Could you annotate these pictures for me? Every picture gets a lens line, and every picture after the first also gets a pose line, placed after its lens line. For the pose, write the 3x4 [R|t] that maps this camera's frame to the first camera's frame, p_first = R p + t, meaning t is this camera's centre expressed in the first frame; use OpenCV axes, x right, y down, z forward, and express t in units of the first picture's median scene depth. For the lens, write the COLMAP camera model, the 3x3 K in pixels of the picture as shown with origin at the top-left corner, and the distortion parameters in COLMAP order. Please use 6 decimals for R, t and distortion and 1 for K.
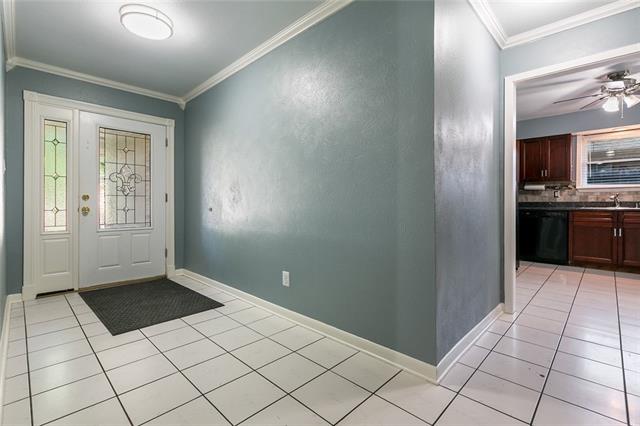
lens RADIAL K [[291.6, 0, 318.8], [0, 291.6, 202.0], [0, 0, 1]] dist [0.003310, 0.000279]
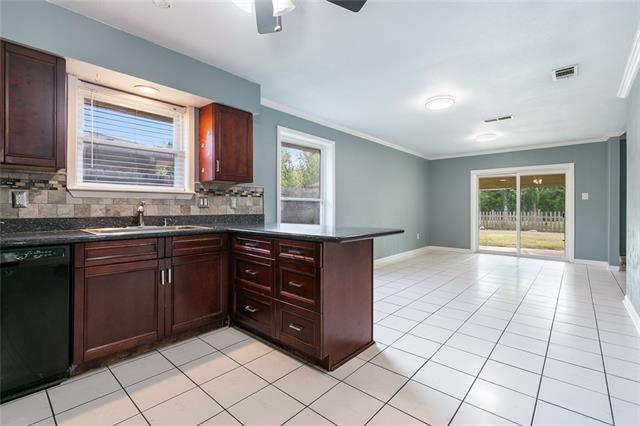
lens RADIAL K [[291.6, 0, 318.8], [0, 291.6, 210.8], [0, 0, 1]] dist [0.003310, 0.000279]
pose [[-0.048756, -0.012668, 0.998730, 0.408883], [-0.006840, 0.999900, 0.012349, -0.020092], [-0.998787, -0.006229, -0.048838, 0.635350]]
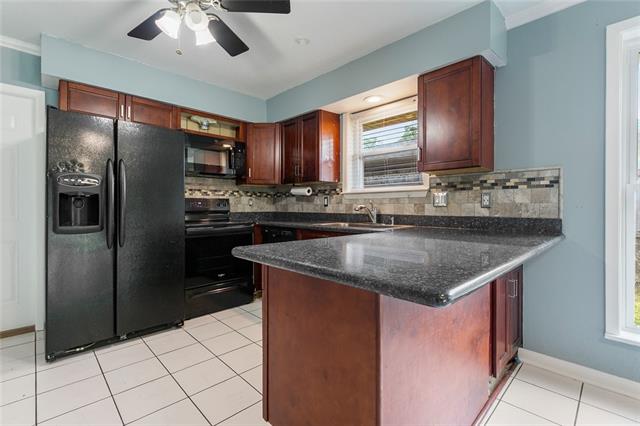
lens RADIAL K [[291.6, 0, 320.6], [0, 291.6, 207.7], [0, 0, 1]] dist [0.003310, 0.000279]
pose [[0.999540, -0.007776, -0.029320, 0.858236], [0.008313, 0.999799, 0.018245, -0.026293], [0.029172, -0.018481, 0.999404, 0.337784]]
